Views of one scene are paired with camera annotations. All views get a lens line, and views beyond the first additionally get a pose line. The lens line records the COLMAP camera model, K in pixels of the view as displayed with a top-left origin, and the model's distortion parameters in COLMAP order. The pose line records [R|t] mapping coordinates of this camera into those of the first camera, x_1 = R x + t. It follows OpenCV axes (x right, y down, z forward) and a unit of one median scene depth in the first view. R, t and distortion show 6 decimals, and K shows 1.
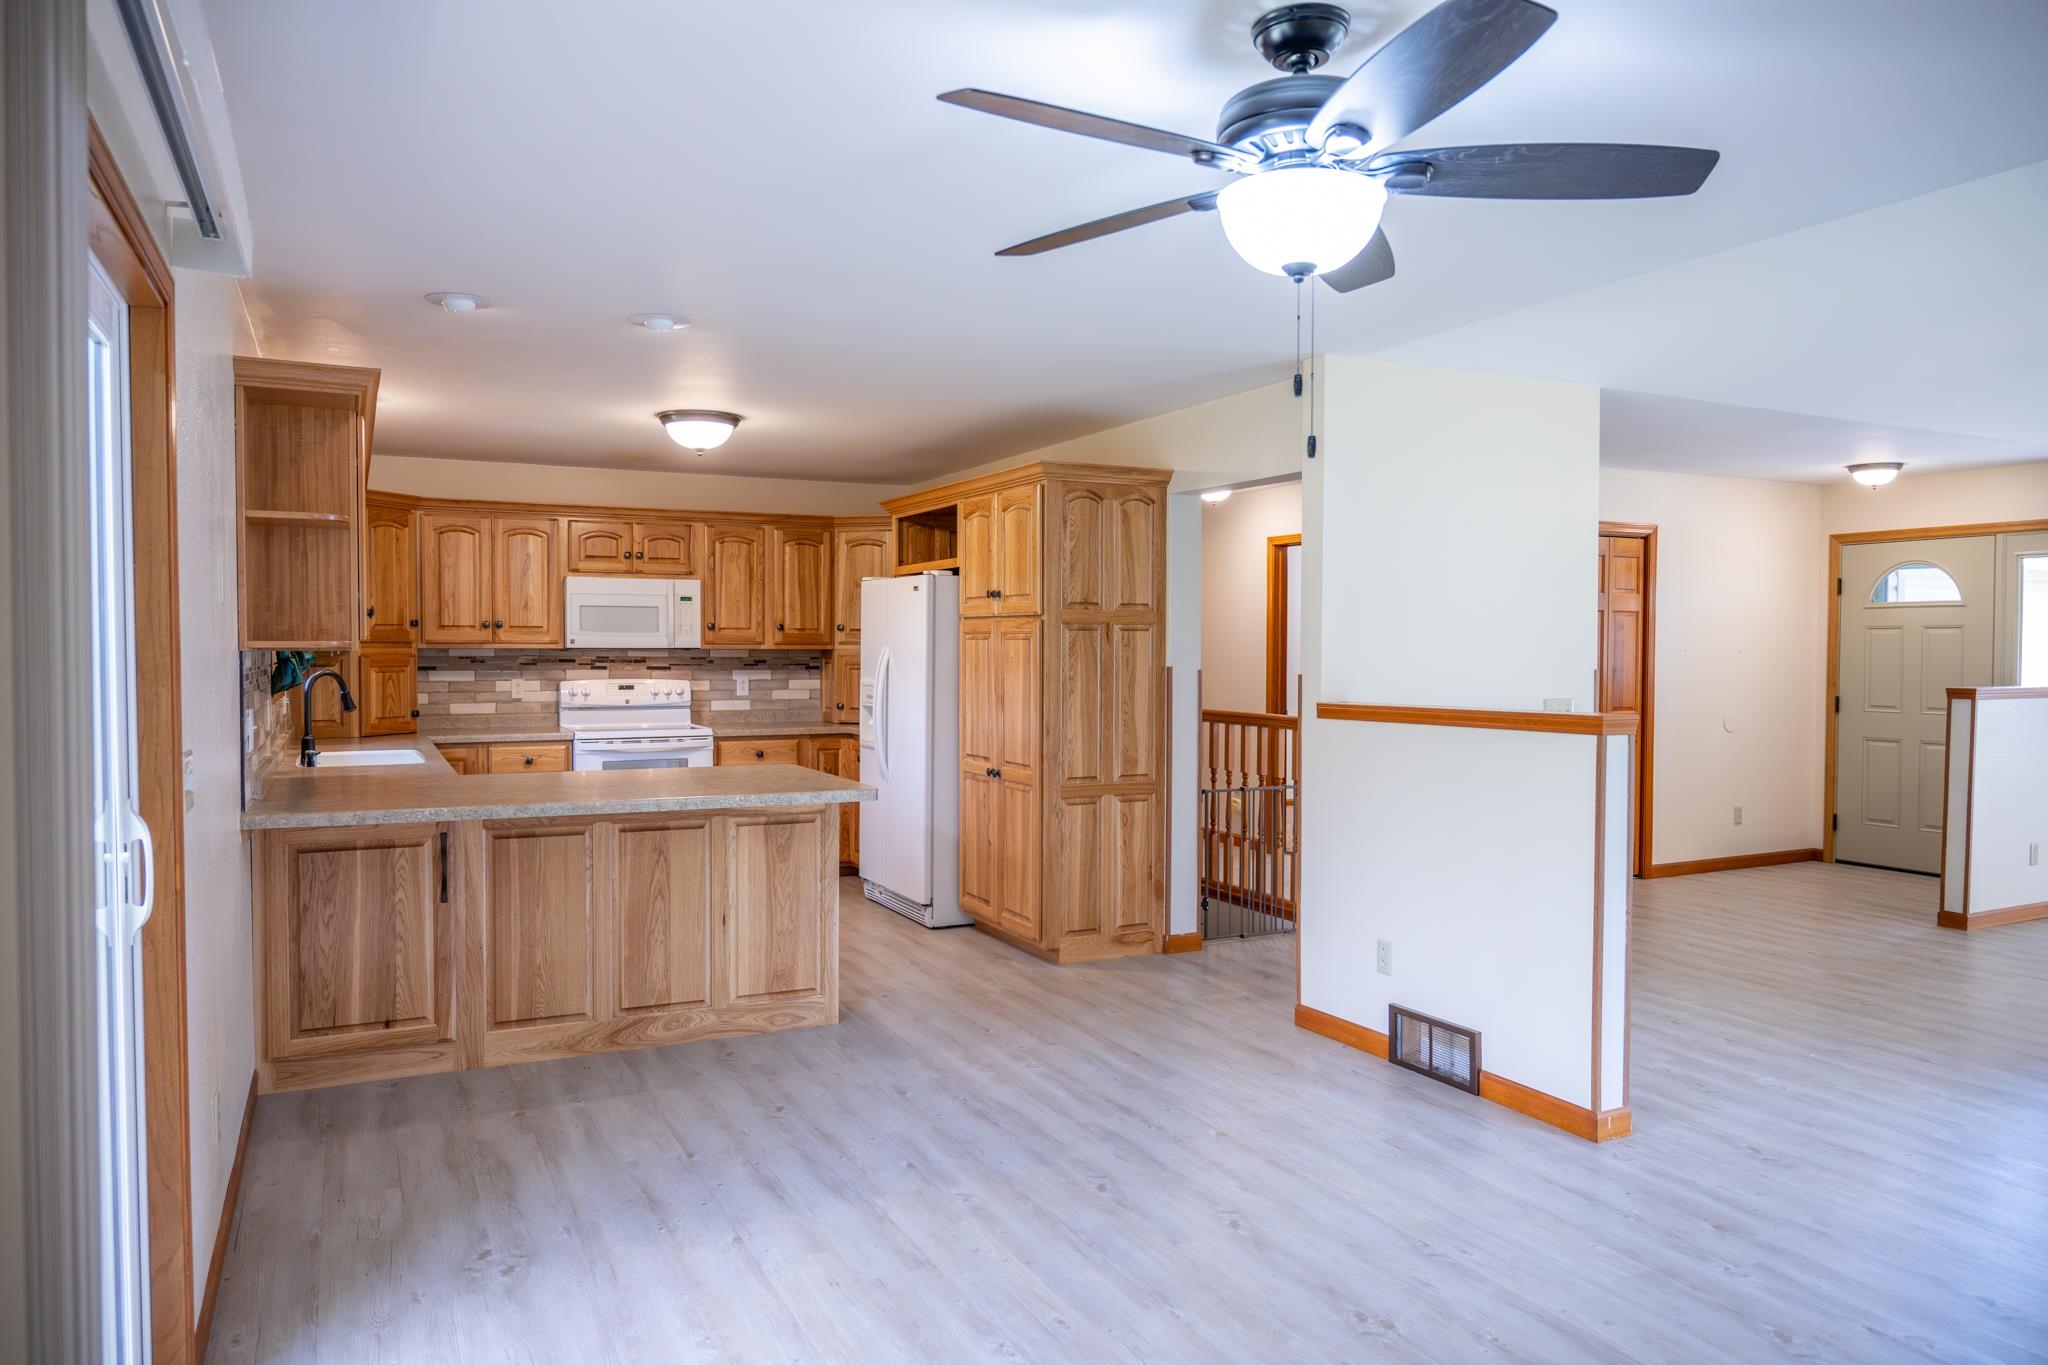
lens RADIAL K [[1380.7, 0, 1015.7], [0, 1380.7, 685.2], [0, 0, 1]] dist [-0.007142, 0.004104]
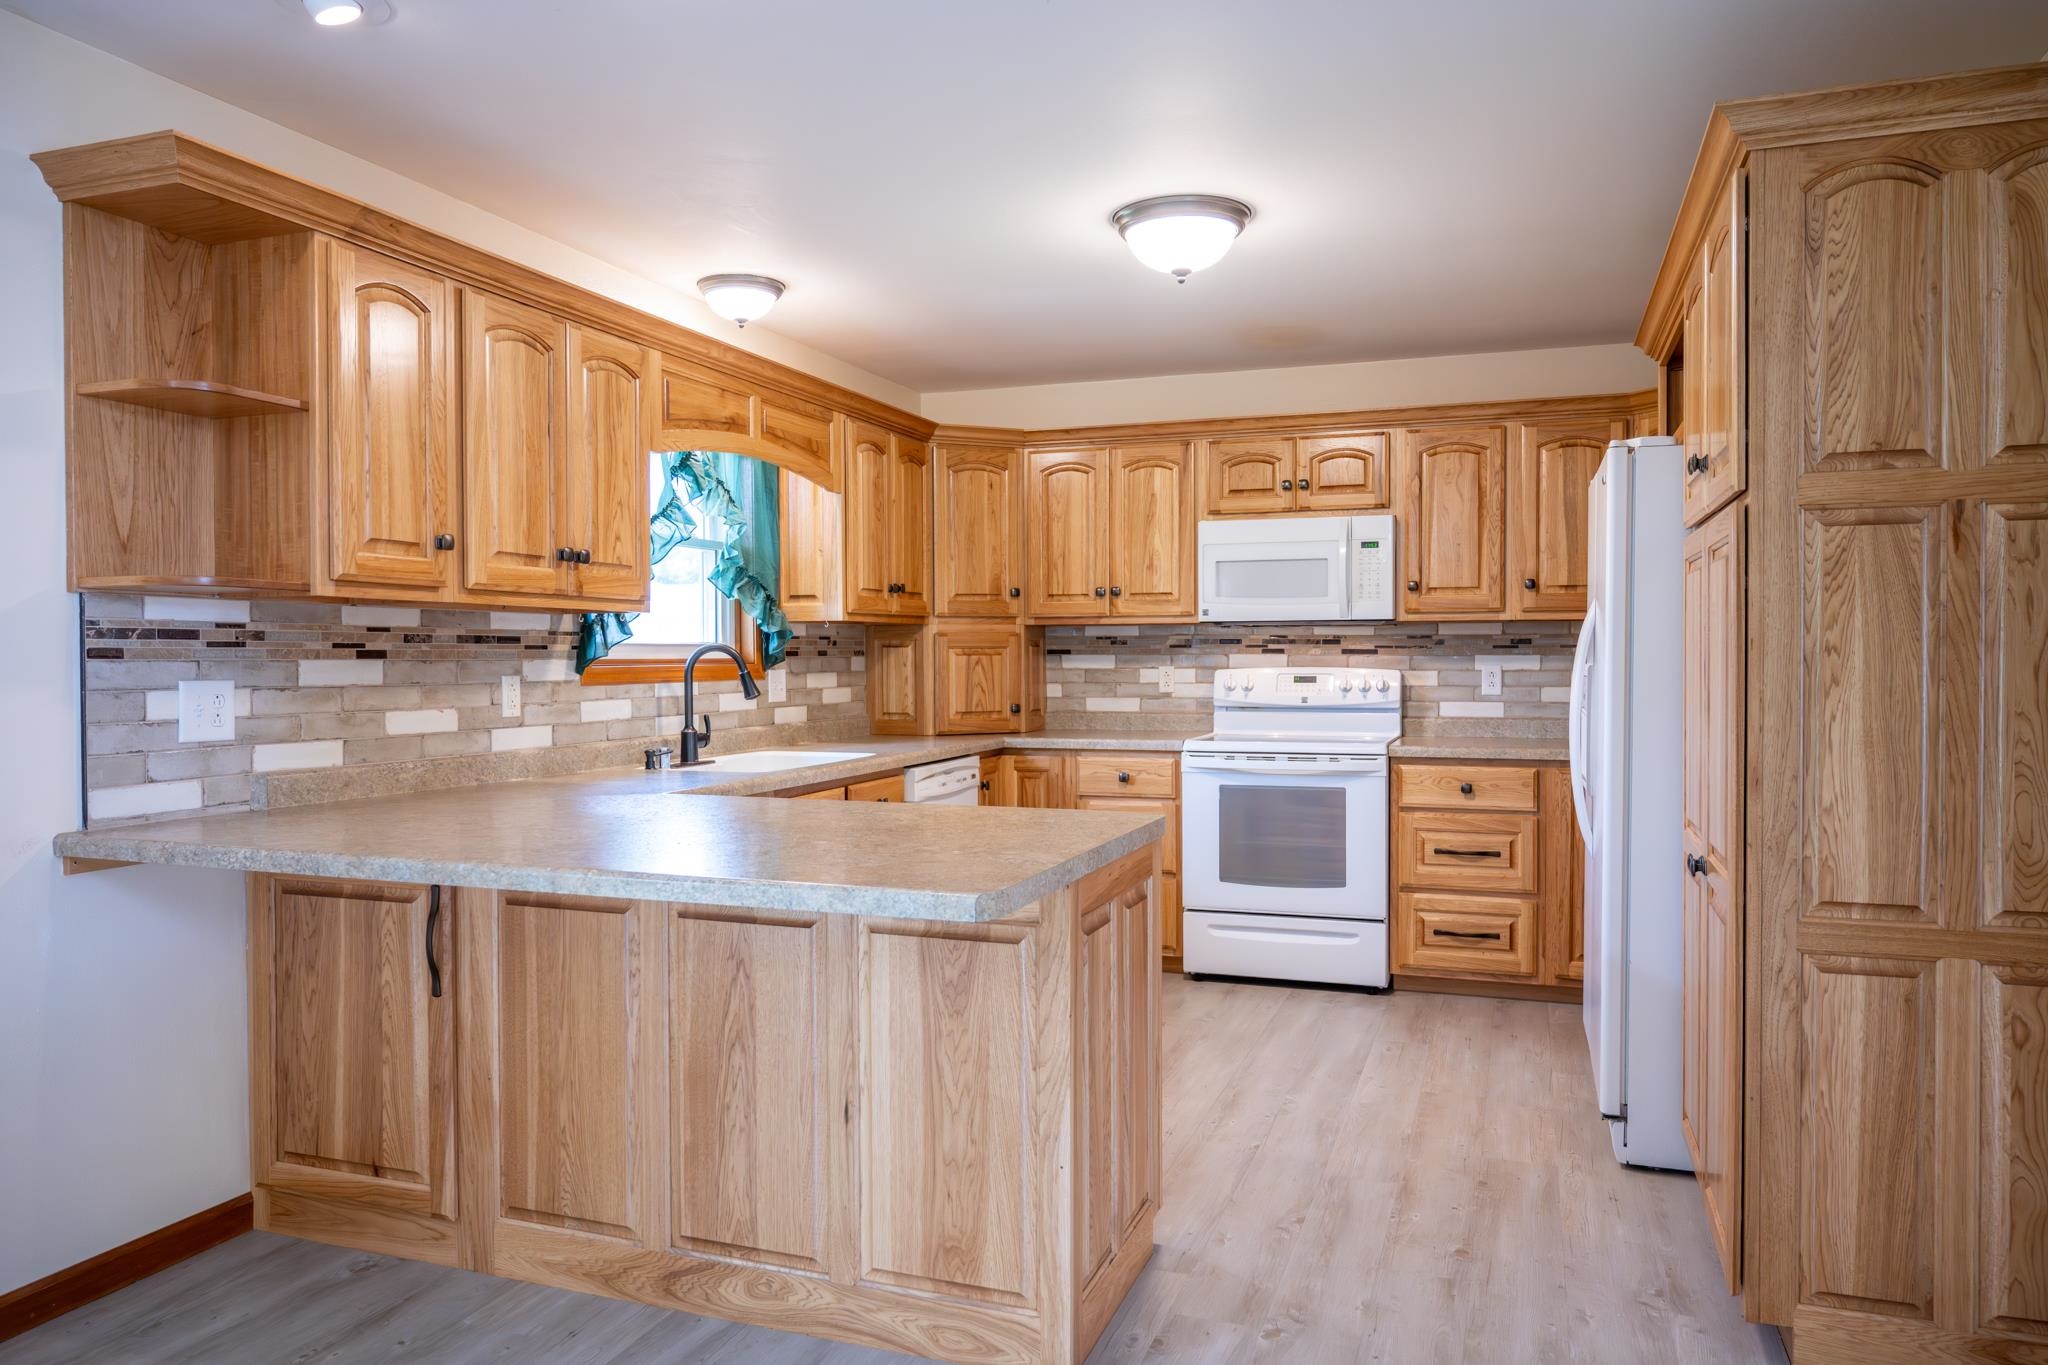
lens RADIAL K [[1380.7, 0, 1038.8], [0, 1380.7, 681.3], [0, 0, 1]] dist [-0.007142, 0.004104]
pose [[0.689243, 0.008637, -0.724478, 0.211123], [-0.015498, 0.999876, -0.002824, 0.011086], [0.724364, 0.013174, 0.689292, 0.712409]]
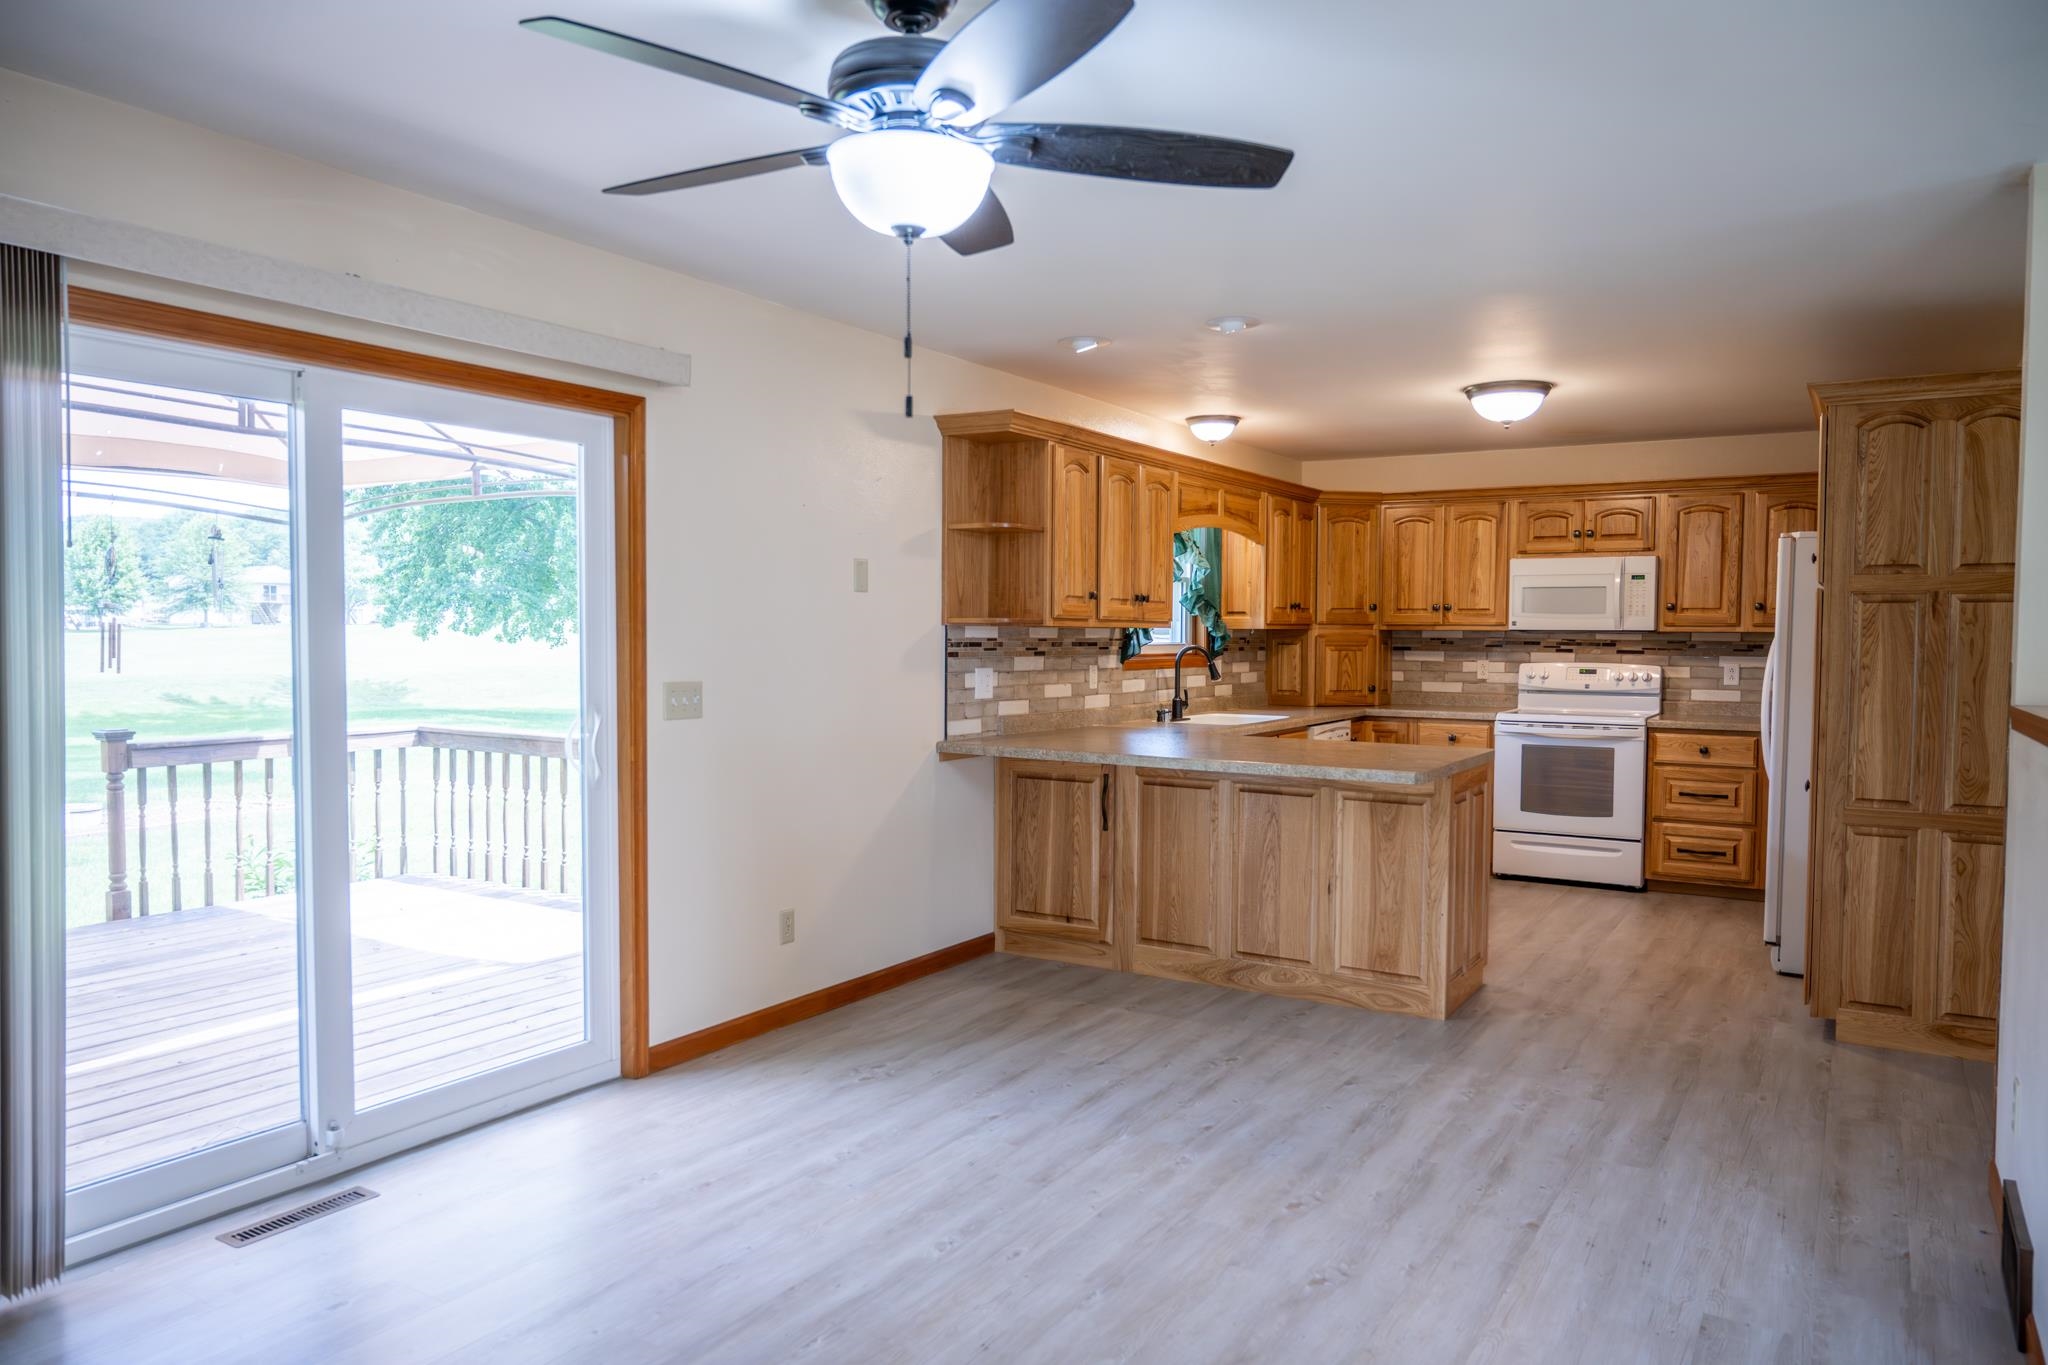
lens RADIAL K [[1380.7, 0, 1021.1], [0, 1380.7, 693.9], [0, 0, 1]] dist [-0.007142, 0.004104]
pose [[0.520744, 0.039688, -0.852790, 0.553209], [-0.029292, 0.999161, 0.028613, 0.002169], [0.853210, 0.010080, 0.521470, 0.271258]]
